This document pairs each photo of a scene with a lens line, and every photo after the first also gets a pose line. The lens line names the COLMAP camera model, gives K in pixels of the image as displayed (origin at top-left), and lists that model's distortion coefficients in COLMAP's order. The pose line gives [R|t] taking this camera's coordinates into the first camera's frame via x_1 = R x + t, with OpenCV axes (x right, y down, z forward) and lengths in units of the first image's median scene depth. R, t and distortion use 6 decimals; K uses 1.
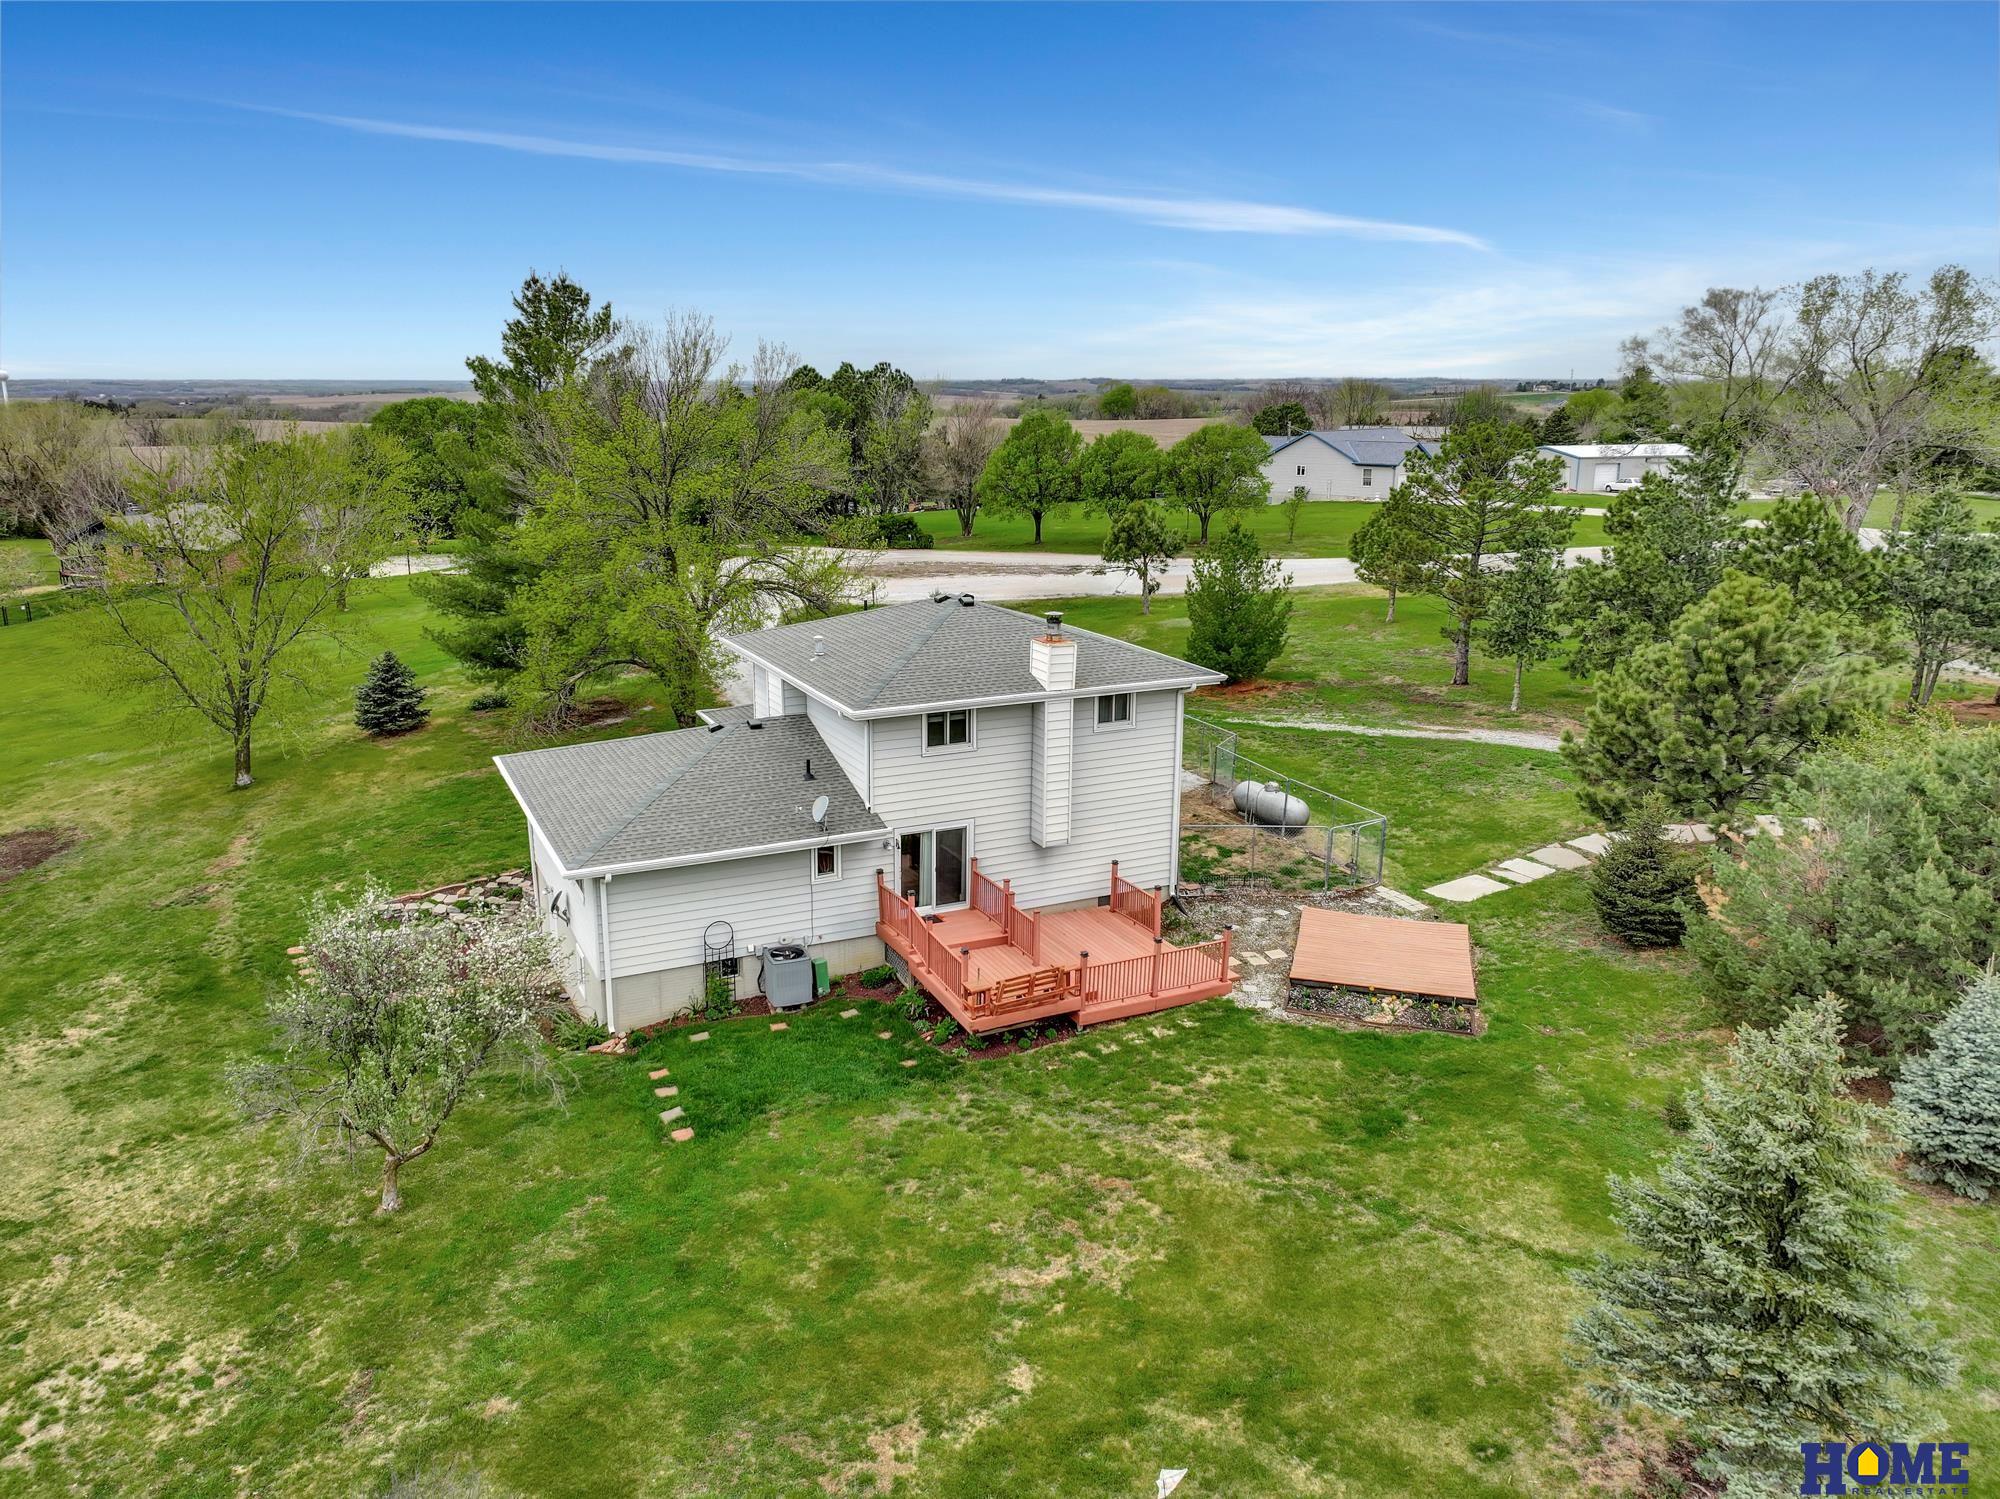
lens RADIAL K [[1437.4, 0, 1000.0], [0, 1437.4, 749.5], [0, 0, 1]] dist [0.010611, -0.002478]
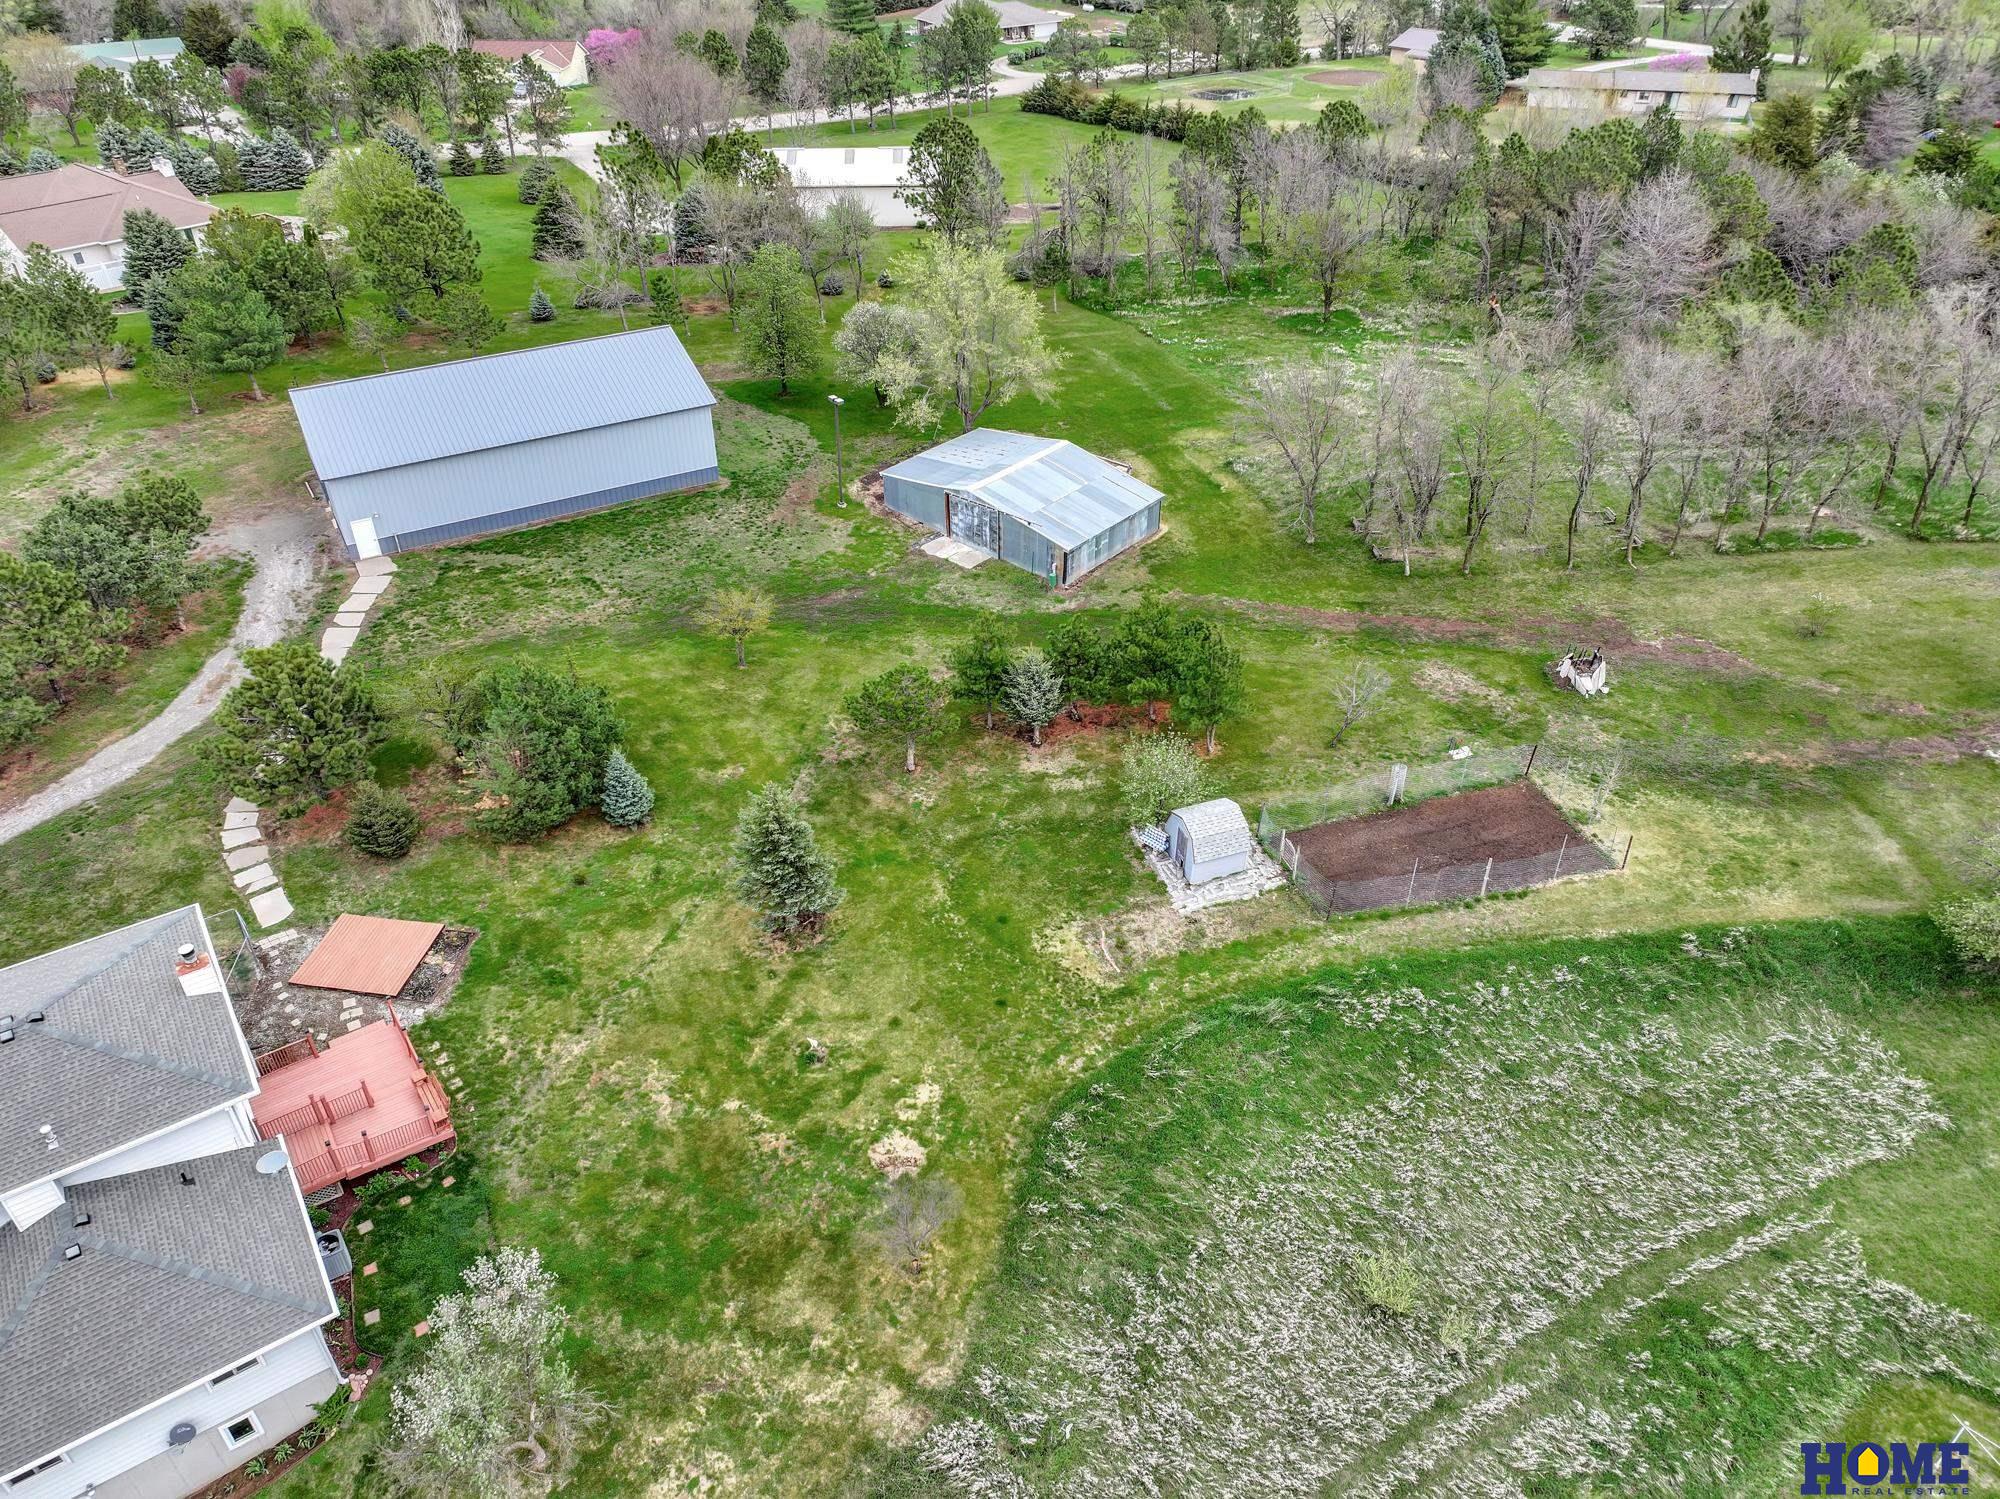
lens RADIAL K [[1400.6, 0, 973.3], [0, 1400.6, 687.9], [0, 0, 1]] dist [0.009428, -0.004663]
pose [[-0.143319, -0.535560, 0.832247, -1.083475], [0.243059, 0.796125, 0.554172, -0.886414], [-0.959366, 0.281708, 0.016073, 0.245066]]
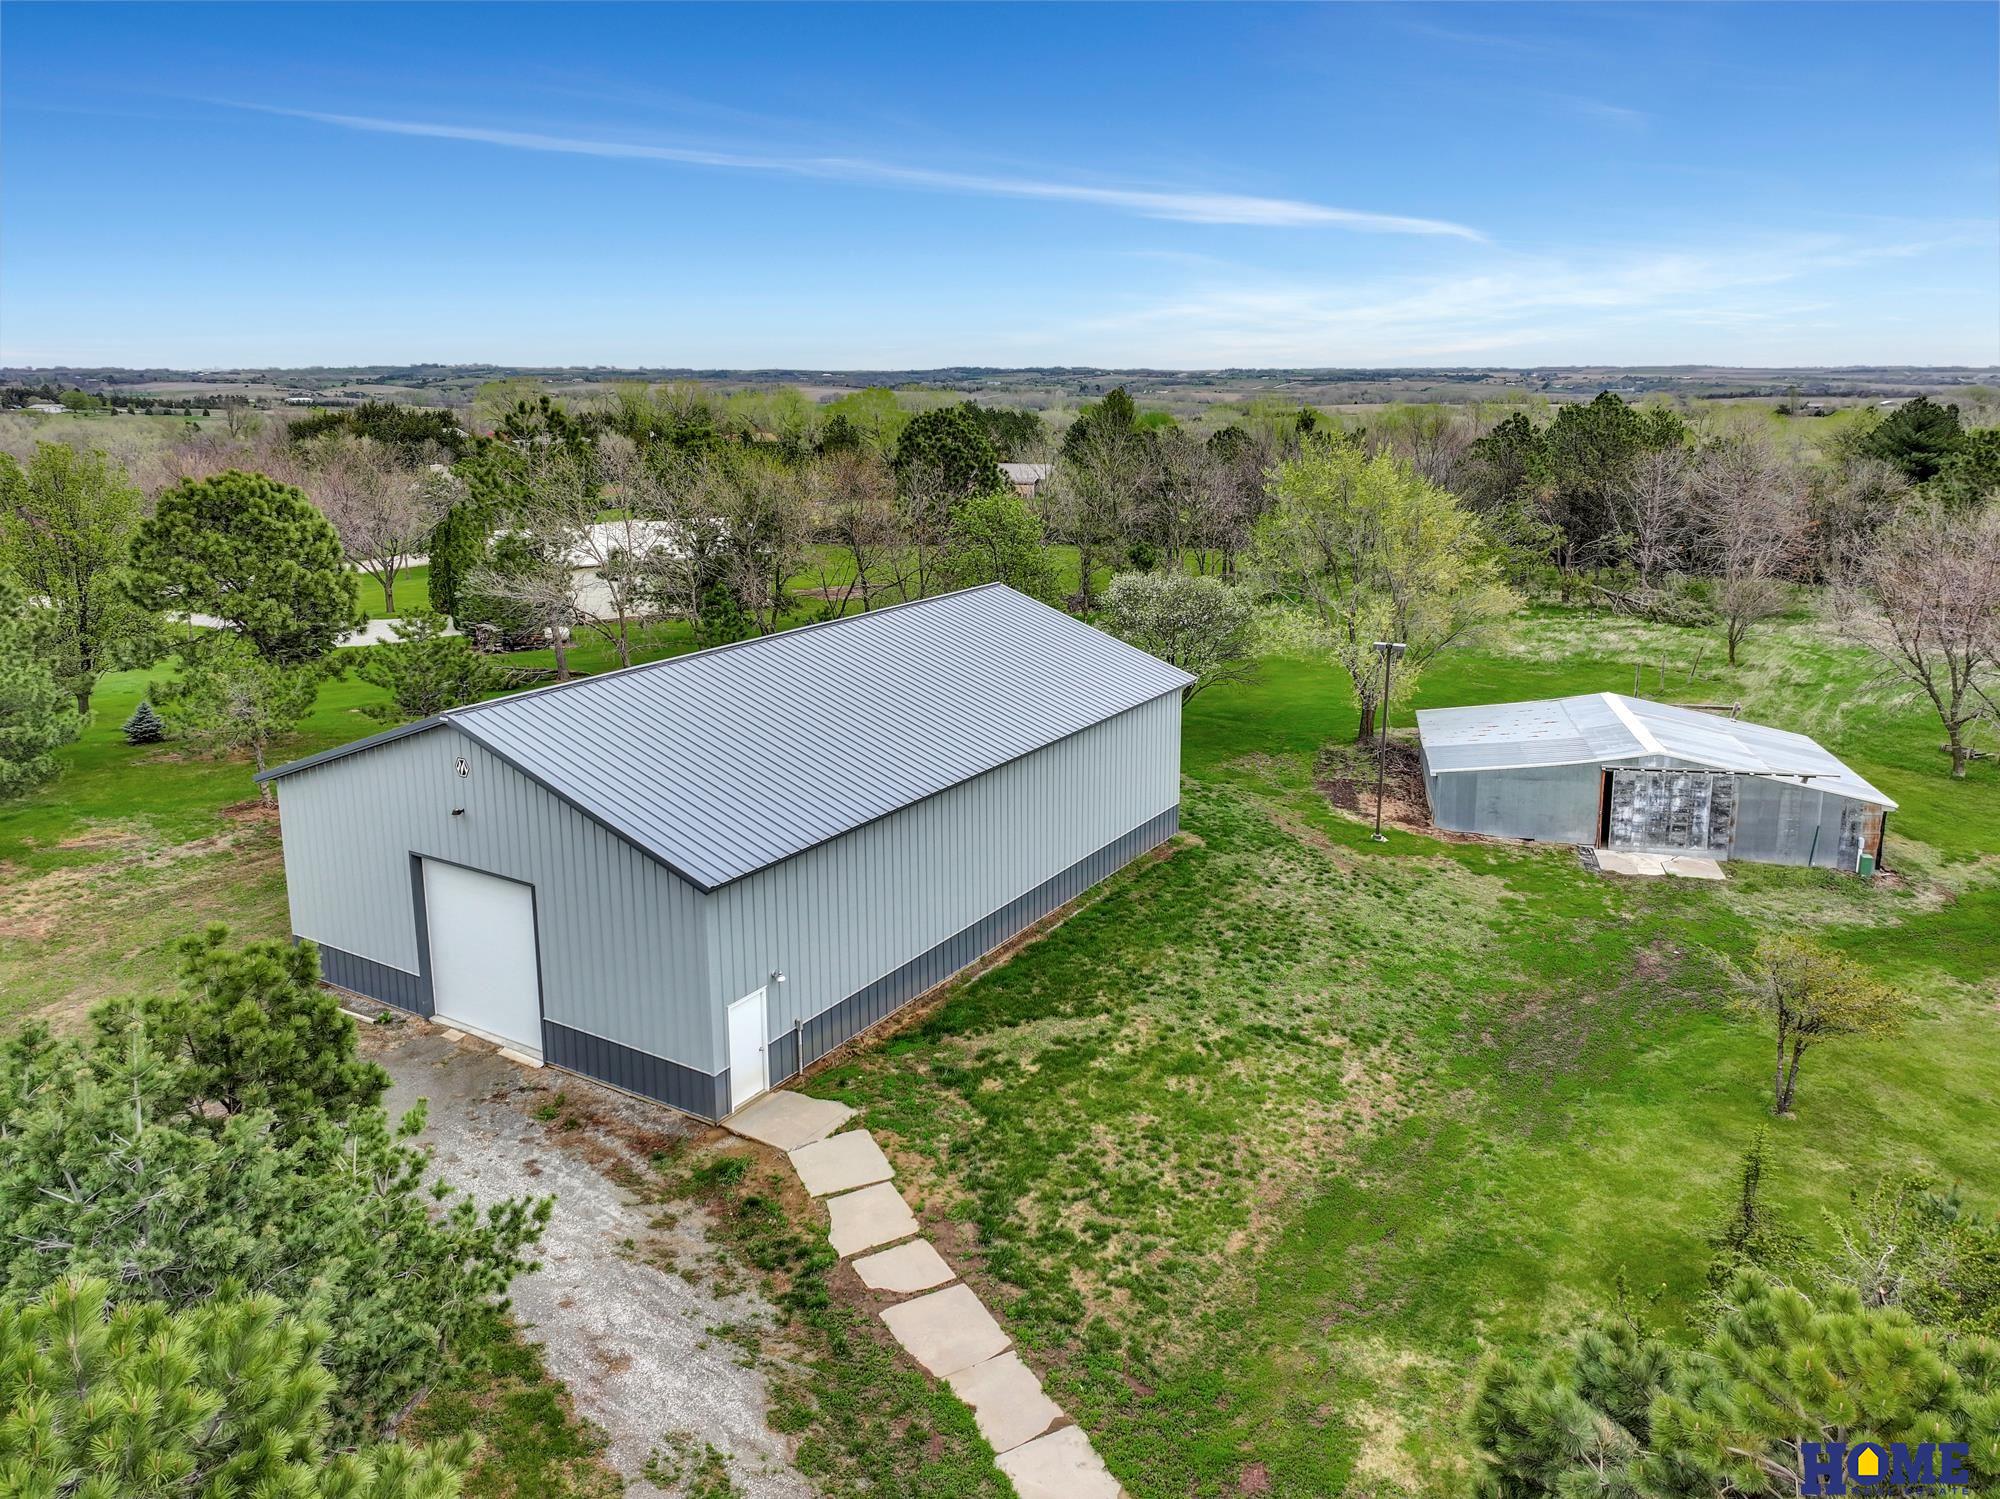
lens RADIAL K [[1403.2, 0, 1026.8], [0, 1403.2, 742.2], [0, 0, 1]] dist [-0.001595, -0.001385]
pose [[-0.595914, -0.202690, 0.777048, 0.469590], [0.197769, 0.900779, 0.386633, -0.484453], [-0.778315, 0.384076, -0.496701, 1.447952]]
